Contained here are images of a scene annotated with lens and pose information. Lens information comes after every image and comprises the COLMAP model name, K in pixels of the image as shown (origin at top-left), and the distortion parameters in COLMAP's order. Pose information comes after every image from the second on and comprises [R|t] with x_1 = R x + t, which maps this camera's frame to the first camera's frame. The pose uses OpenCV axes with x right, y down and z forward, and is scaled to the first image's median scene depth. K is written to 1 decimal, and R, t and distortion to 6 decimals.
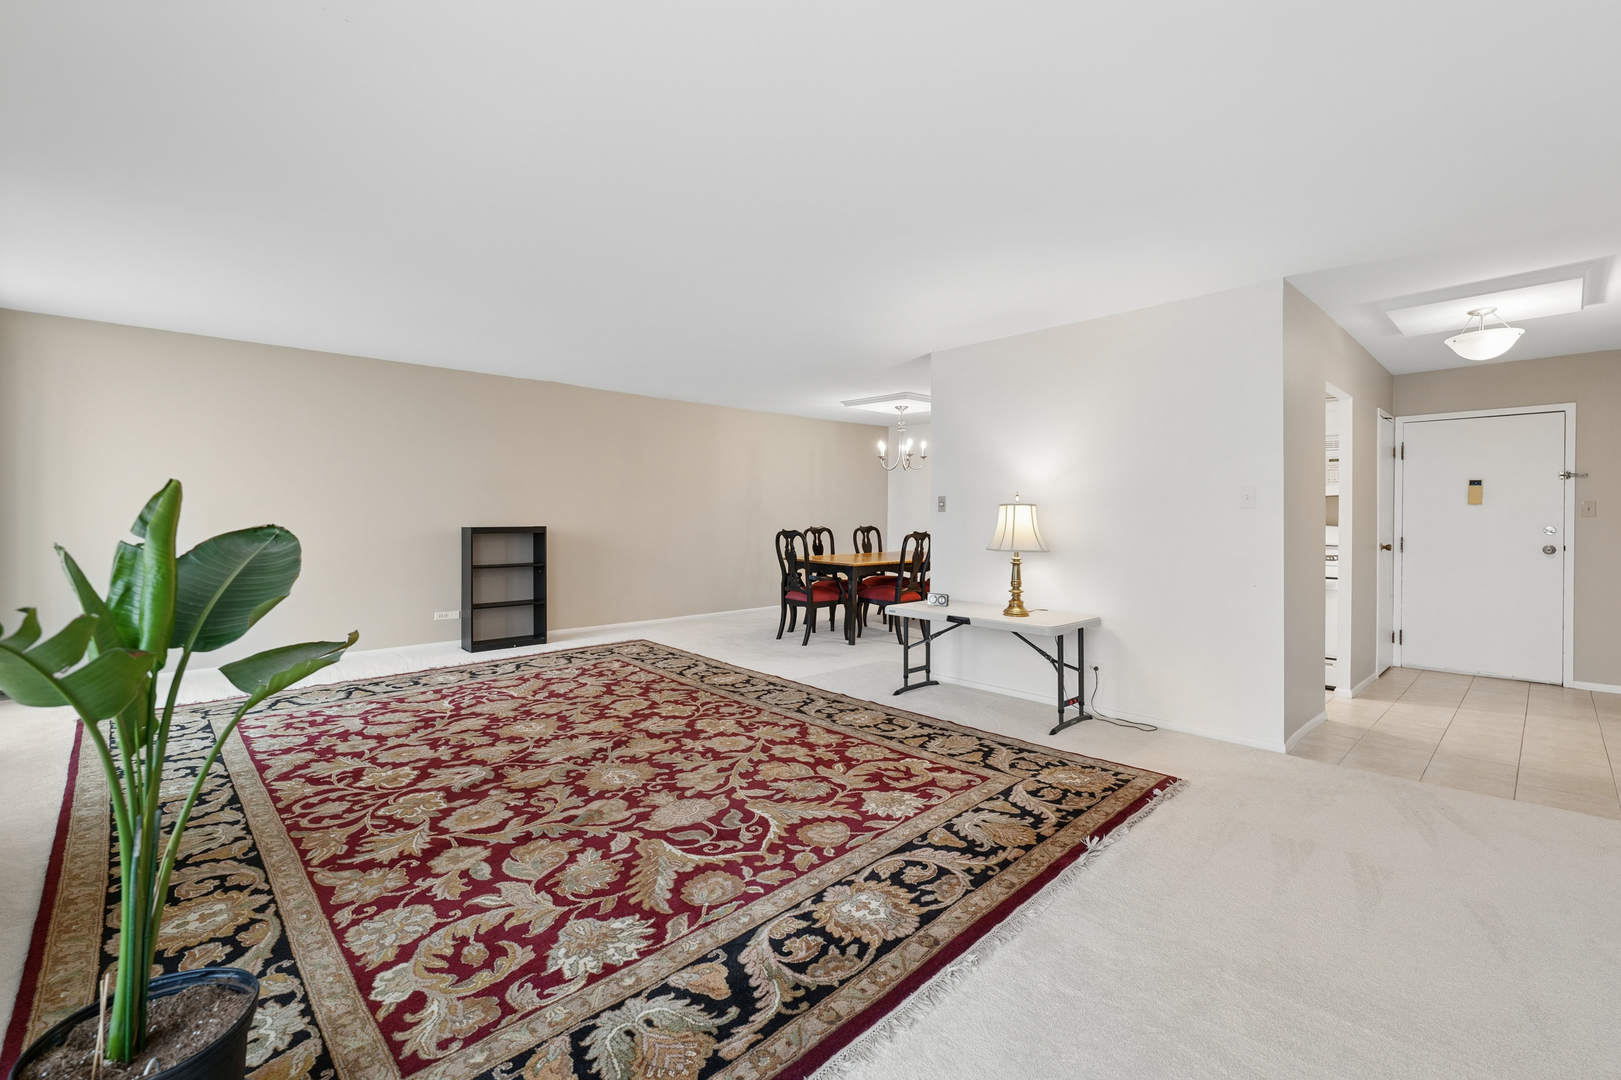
lens RADIAL K [[711.5, 0, 814.5], [0, 711.5, 516.6], [0, 0, 1]] dist [-0.016400, -0.000475]
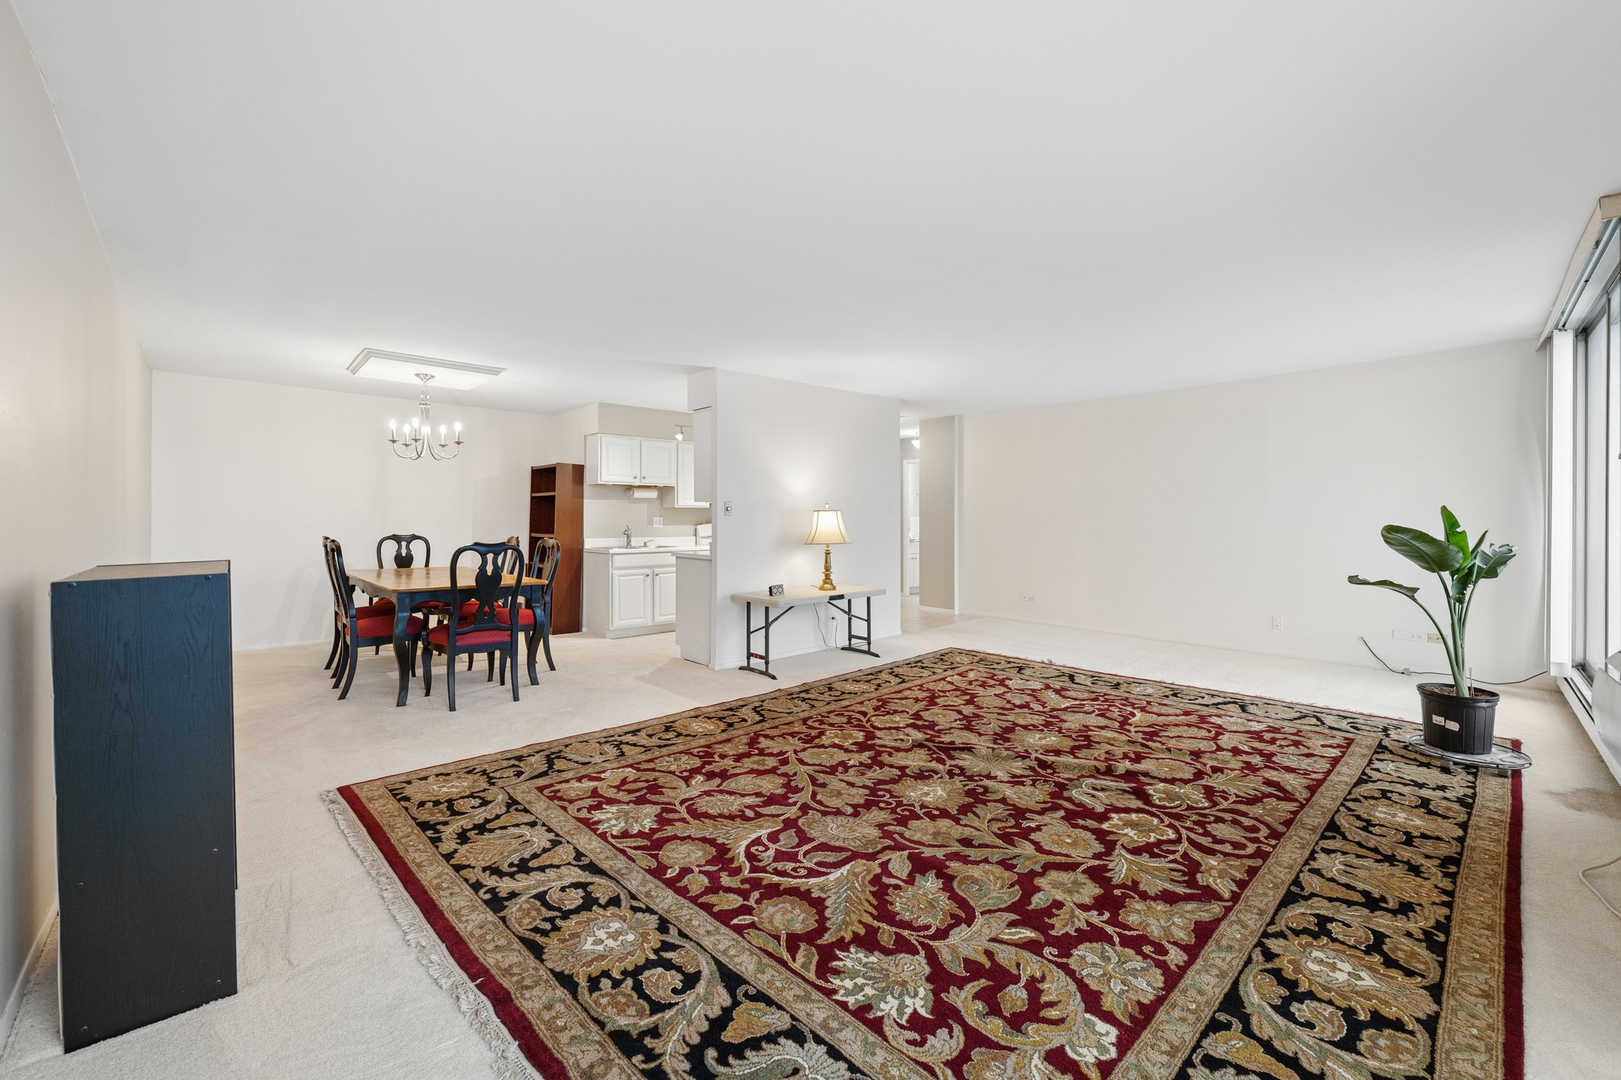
lens RADIAL K [[683.8, 0, 806.9], [0, 683.8, 518.9], [0, 0, 1]] dist [0.001740, 0.000570]
pose [[0.002591, -0.017469, 0.999844, -1.509636], [0.000236, 0.999847, 0.017469, -0.035776], [-0.999997, 0.000190, 0.002594, 1.461459]]
